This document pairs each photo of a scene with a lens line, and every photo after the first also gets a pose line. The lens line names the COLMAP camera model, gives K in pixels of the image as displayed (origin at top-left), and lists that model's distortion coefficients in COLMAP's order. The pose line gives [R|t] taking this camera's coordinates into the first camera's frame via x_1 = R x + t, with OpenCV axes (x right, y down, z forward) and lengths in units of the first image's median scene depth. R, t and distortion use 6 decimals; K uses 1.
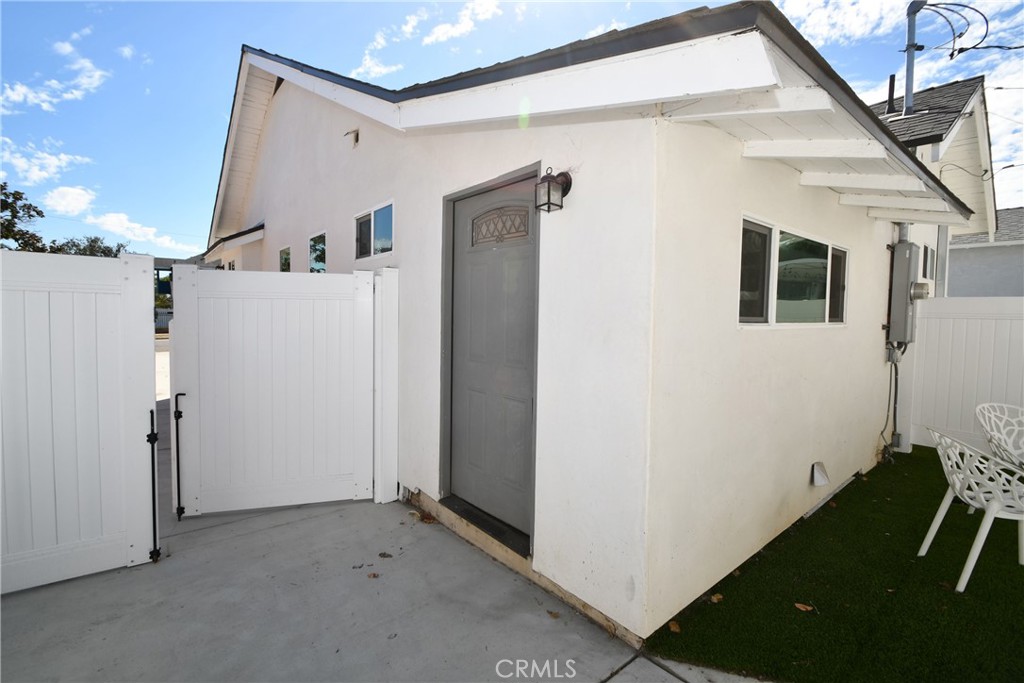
lens RADIAL K [[447.7, 0, 509.5], [0, 447.7, 335.0], [0, 0, 1]] dist [-0.000231, -0.004354]
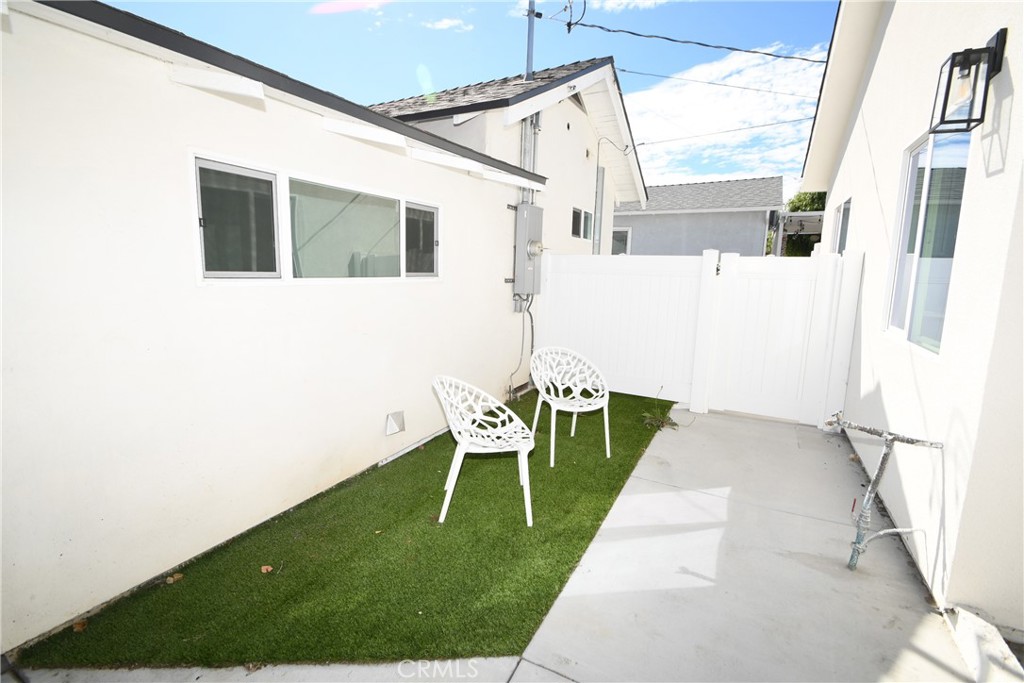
lens RADIAL K [[447.7, 0, 512.2], [0, 447.7, 333.8], [0, 0, 1]] dist [-0.000231, -0.004354]
pose [[0.928226, -0.042847, 0.369542, 0.561480], [0.003158, 0.994217, 0.107343, -0.007702], [-0.372004, -0.098472, 0.922993, -0.043037]]
